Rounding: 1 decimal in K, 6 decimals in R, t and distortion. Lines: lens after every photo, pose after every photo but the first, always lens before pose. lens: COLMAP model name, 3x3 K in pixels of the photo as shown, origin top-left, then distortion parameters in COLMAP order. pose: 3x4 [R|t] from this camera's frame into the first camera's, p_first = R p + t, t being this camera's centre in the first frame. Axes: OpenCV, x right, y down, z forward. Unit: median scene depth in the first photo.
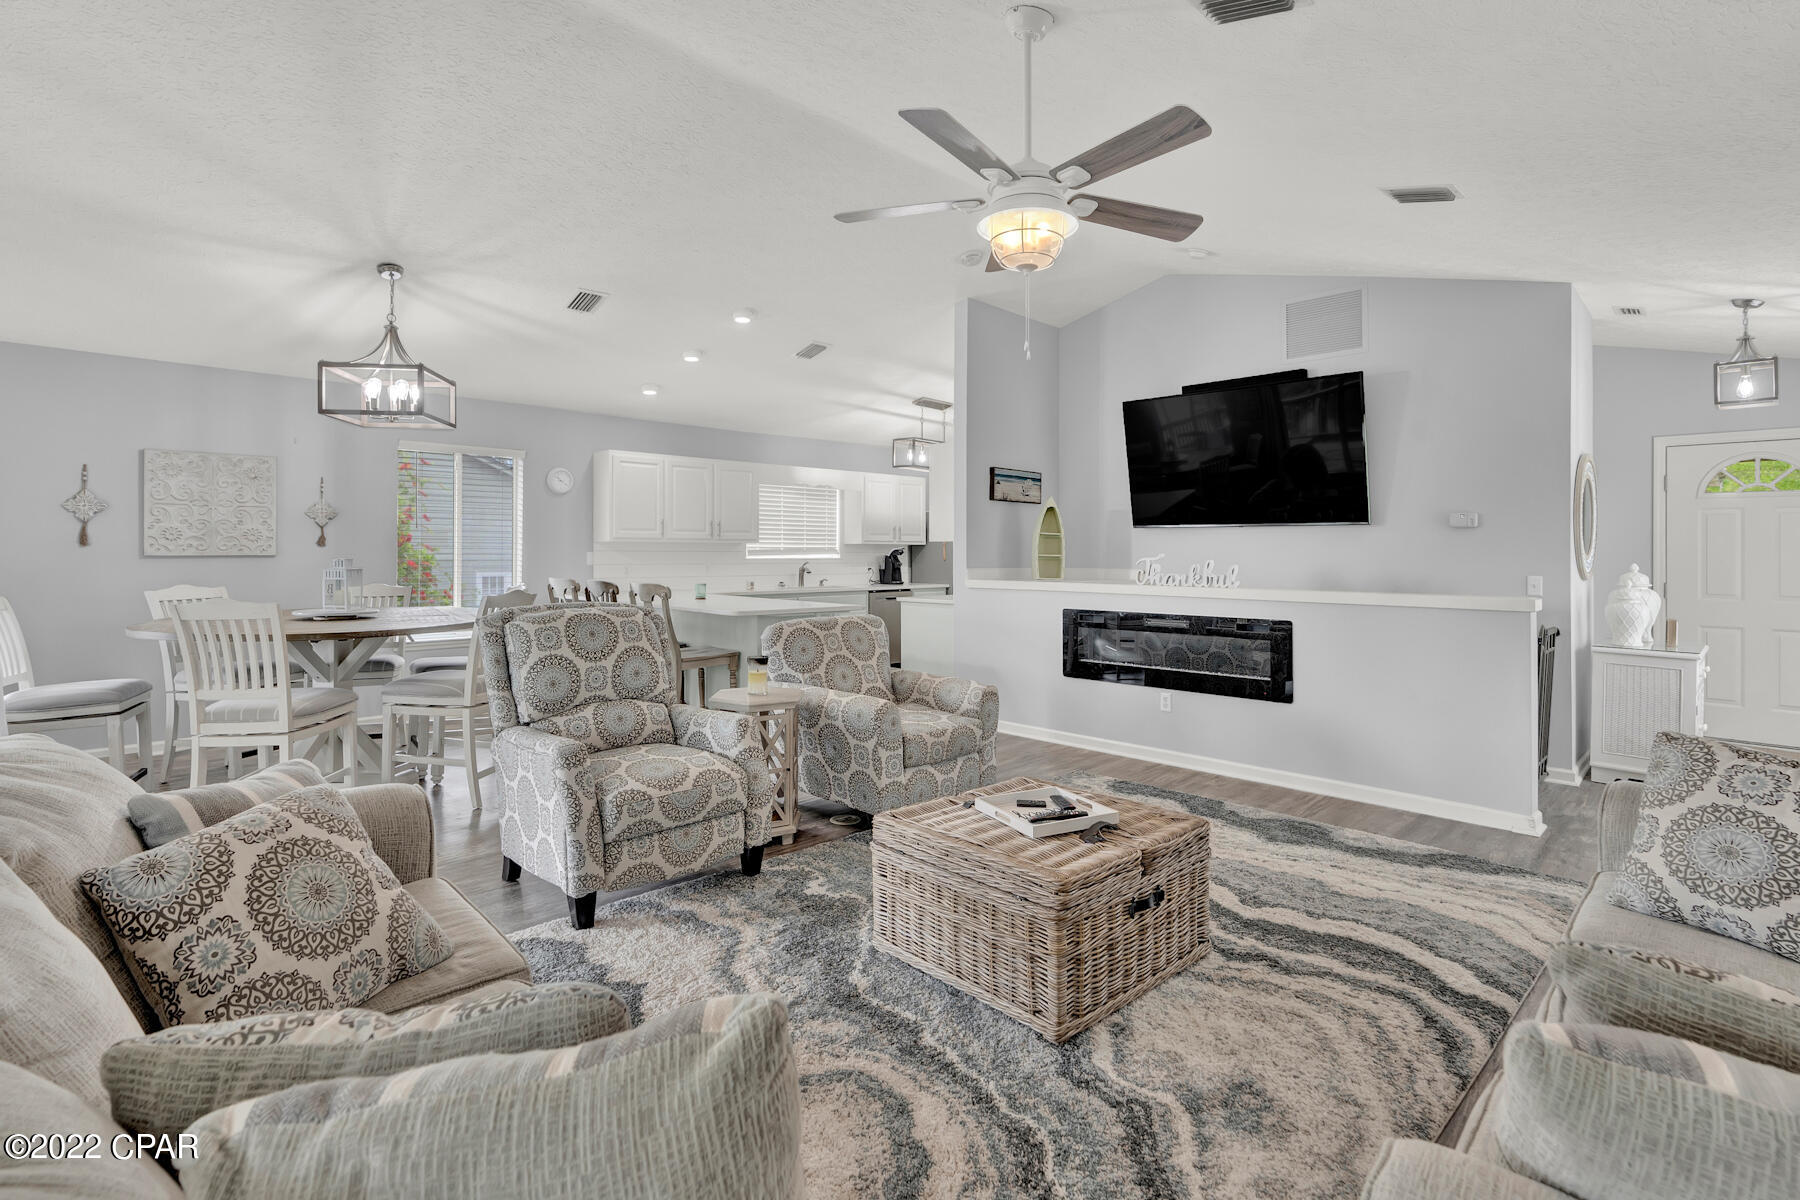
lens RADIAL K [[875.4, 0, 917.3], [0, 875.4, 579.8], [0, 0, 1]] dist [-0.002193, -0.000044]
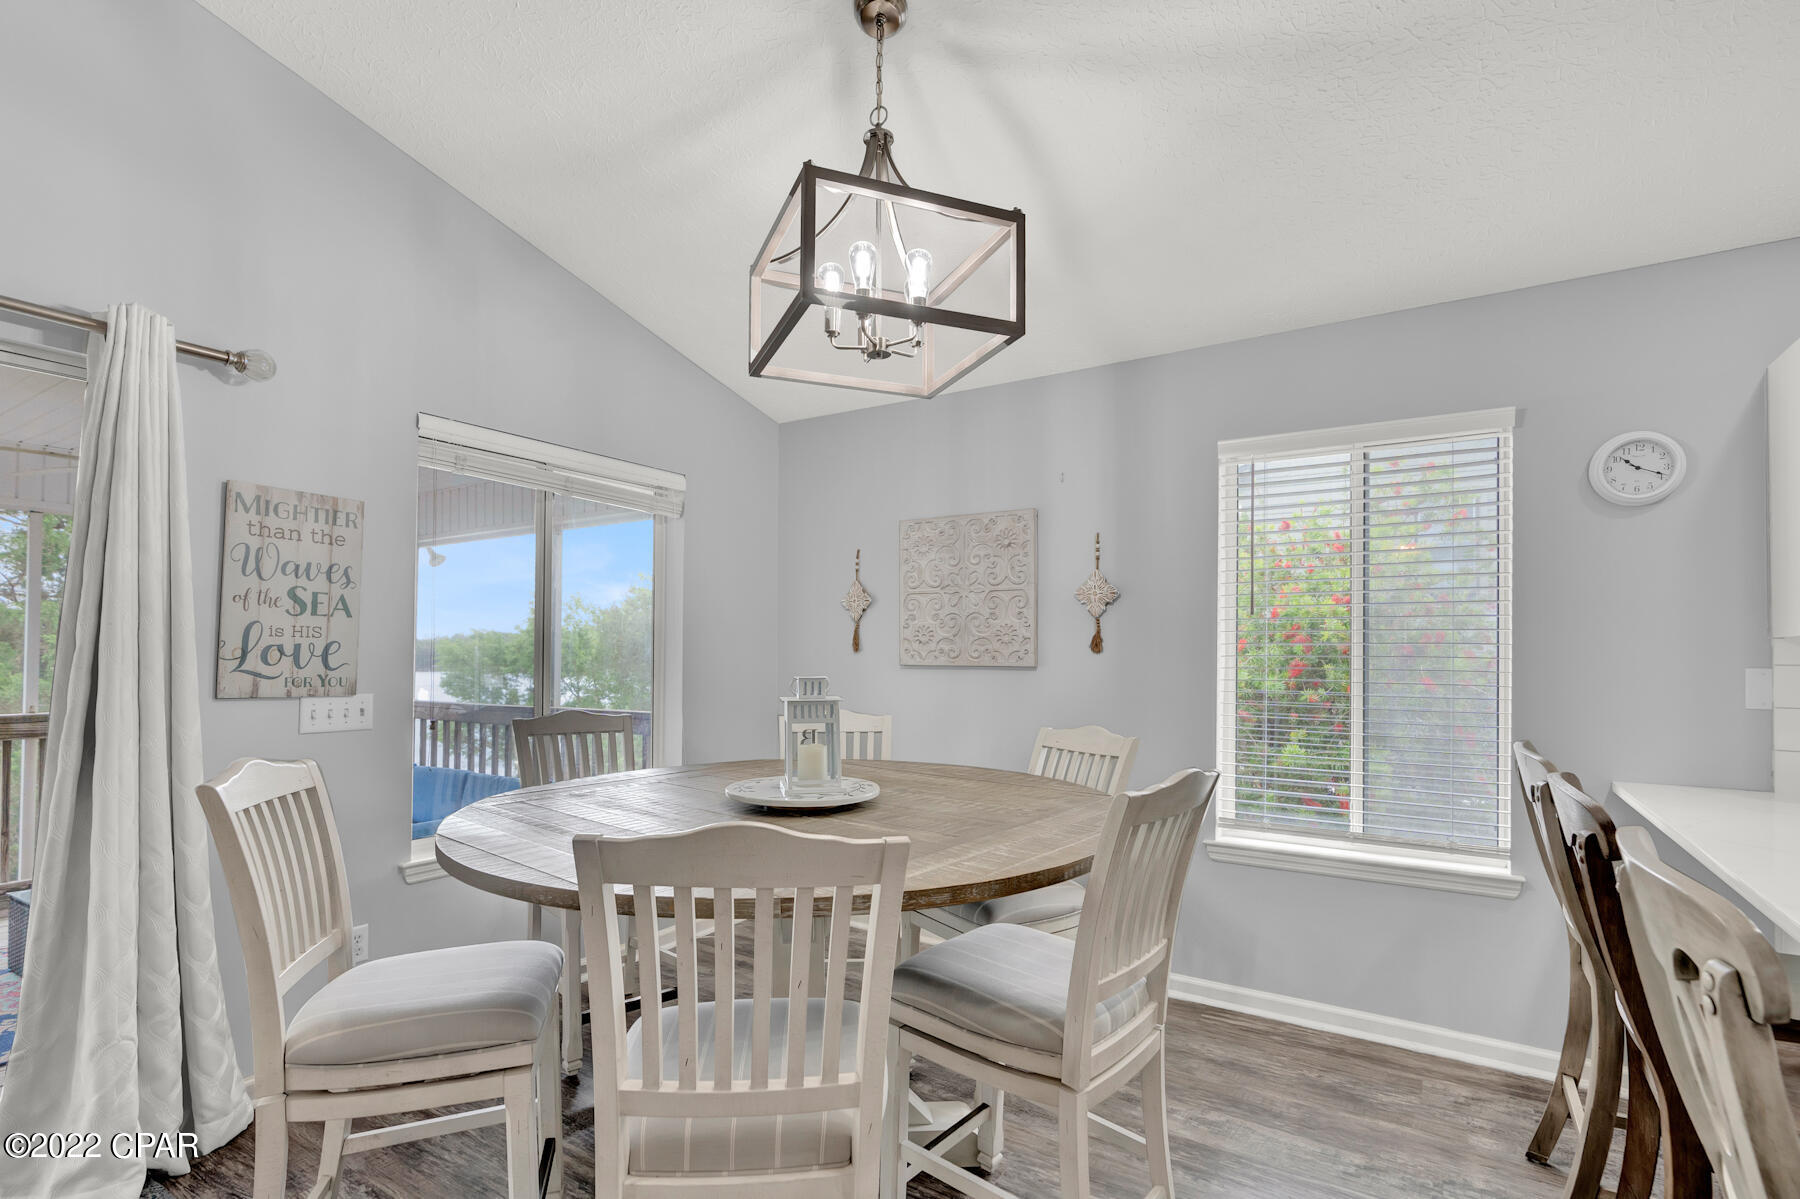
lens RADIAL K [[850.1, 0, 893.9], [0, 850.1, 626.7], [0, 0, 1]] dist [0.000003, 0.000050]
pose [[0.214976, -0.029160, -0.976184, -0.148893], [-0.037117, 0.998588, -0.038003, -0.026426], [0.975914, 0.044403, 0.213590, 0.688226]]
